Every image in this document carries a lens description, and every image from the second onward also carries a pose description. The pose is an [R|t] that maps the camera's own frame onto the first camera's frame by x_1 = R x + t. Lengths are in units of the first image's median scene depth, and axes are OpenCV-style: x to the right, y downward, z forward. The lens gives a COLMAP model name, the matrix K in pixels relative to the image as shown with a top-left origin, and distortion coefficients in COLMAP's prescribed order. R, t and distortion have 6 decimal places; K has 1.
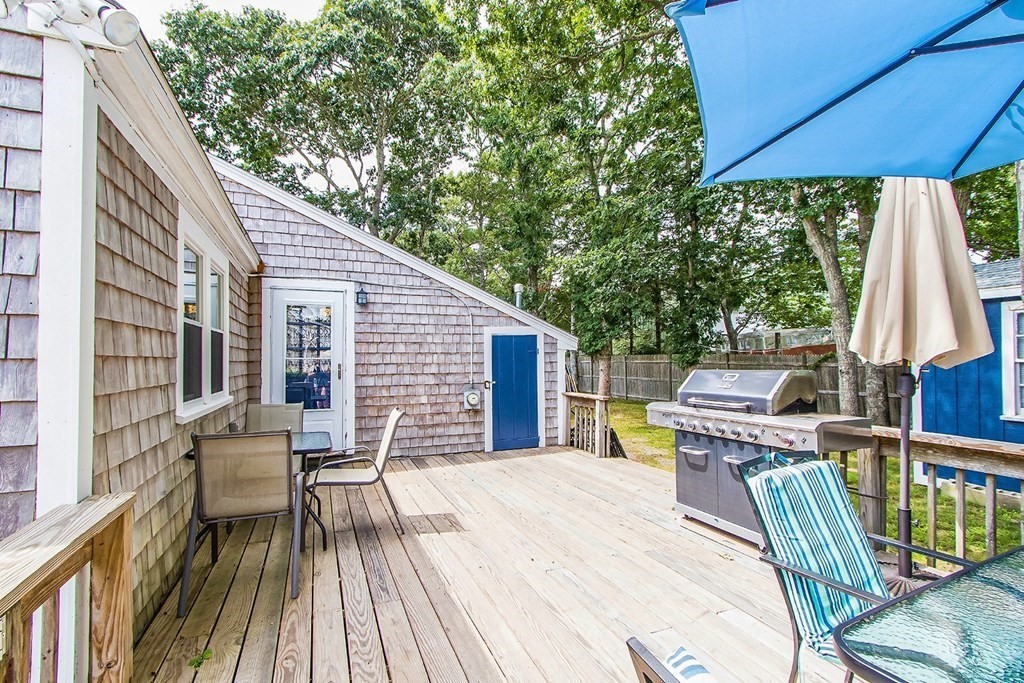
lens RADIAL K [[476.3, 0, 509.3], [0, 476.3, 348.6], [0, 0, 1]] dist [0.004899, -0.001721]
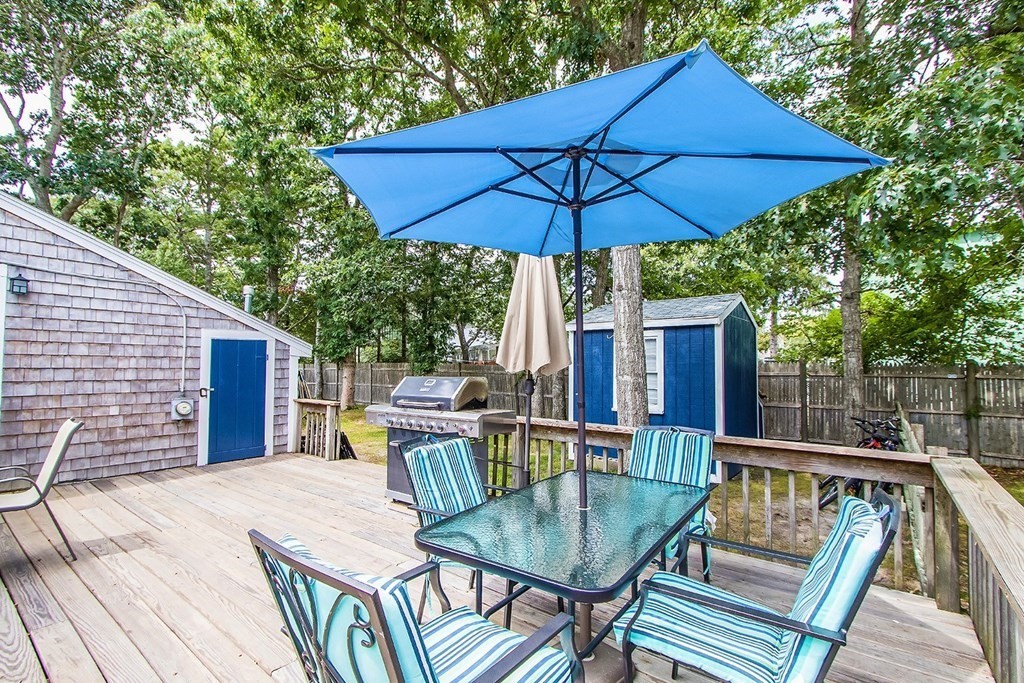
lens RADIAL K [[476.3, 0, 517.3], [0, 476.3, 349.7], [0, 0, 1]] dist [0.004899, -0.001721]
pose [[0.869066, 0.032055, 0.493656, 0.023109], [-0.025161, 0.999471, -0.020604, -0.002684], [-0.494055, 0.005486, 0.869413, -0.101518]]
